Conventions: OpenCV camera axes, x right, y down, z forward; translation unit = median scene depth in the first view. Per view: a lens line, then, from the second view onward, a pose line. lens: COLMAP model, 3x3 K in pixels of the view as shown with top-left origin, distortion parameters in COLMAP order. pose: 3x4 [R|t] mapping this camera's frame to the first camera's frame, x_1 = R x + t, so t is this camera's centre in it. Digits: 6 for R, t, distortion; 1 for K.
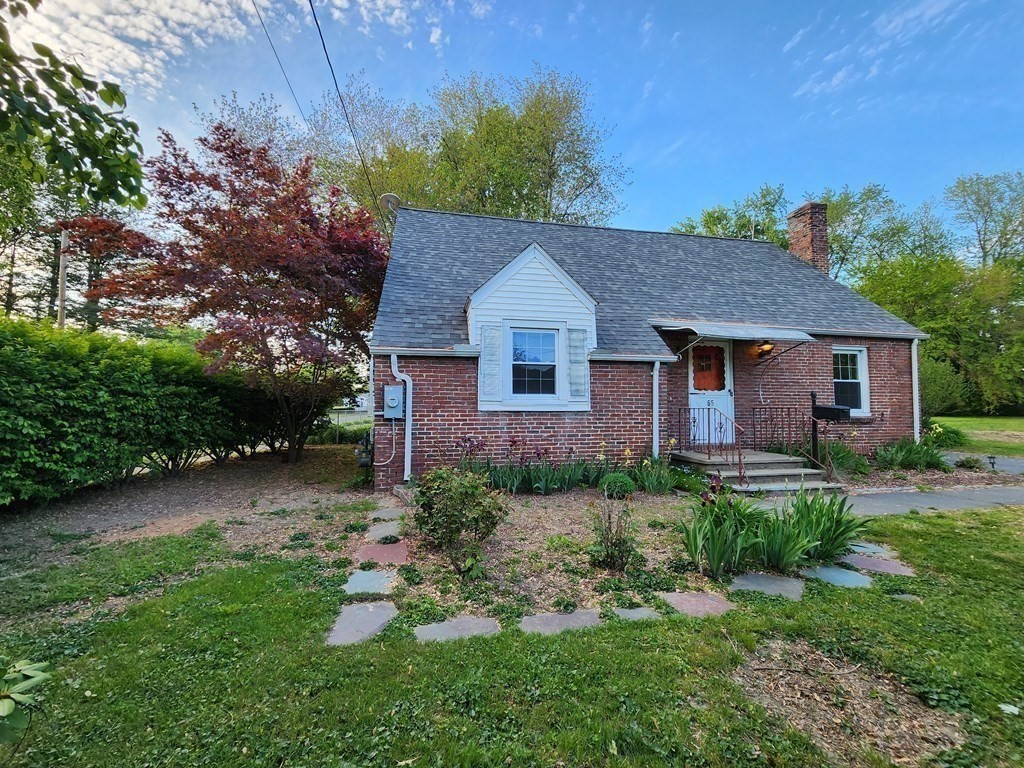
lens RADIAL K [[410.4, 0, 512.2], [0, 410.4, 382.2], [0, 0, 1]] dist [-0.001654, -0.000098]
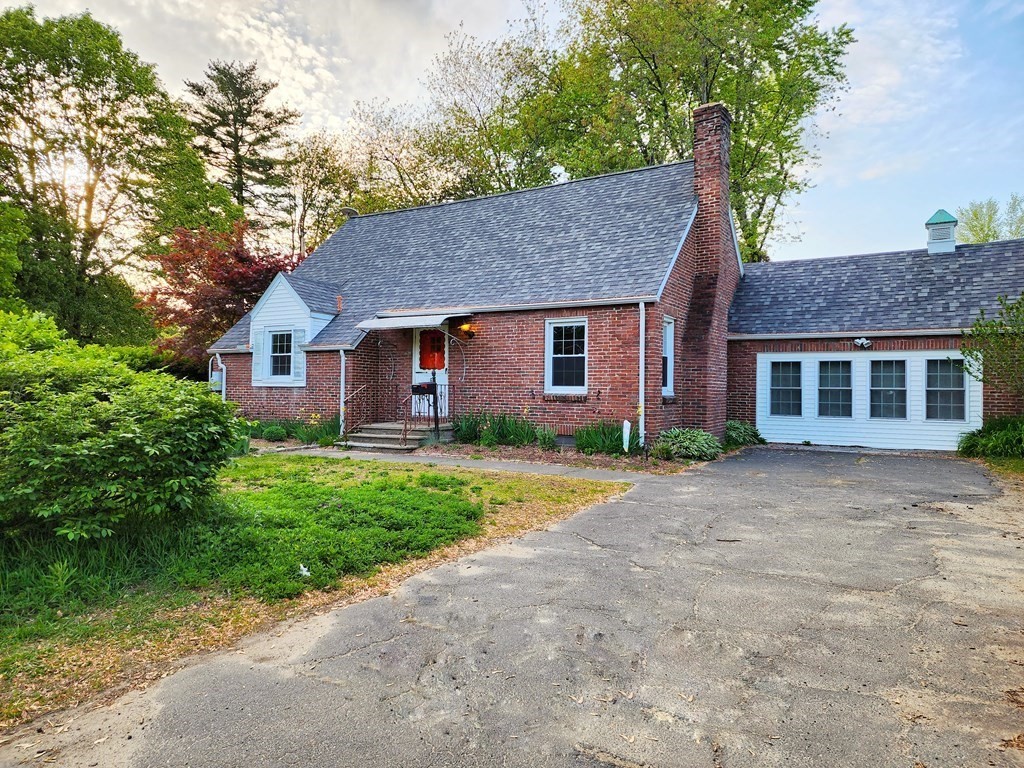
lens RADIAL K [[686.5, 0, 511.8], [0, 686.5, 384.5], [0, 0, 1]] dist [0.003053, 0.000137]
pose [[0.756613, -0.005141, -0.653843, 2.281310], [0.031766, 0.999077, 0.028904, 0.017134], [0.653091, -0.042639, 0.756078, -0.335666]]
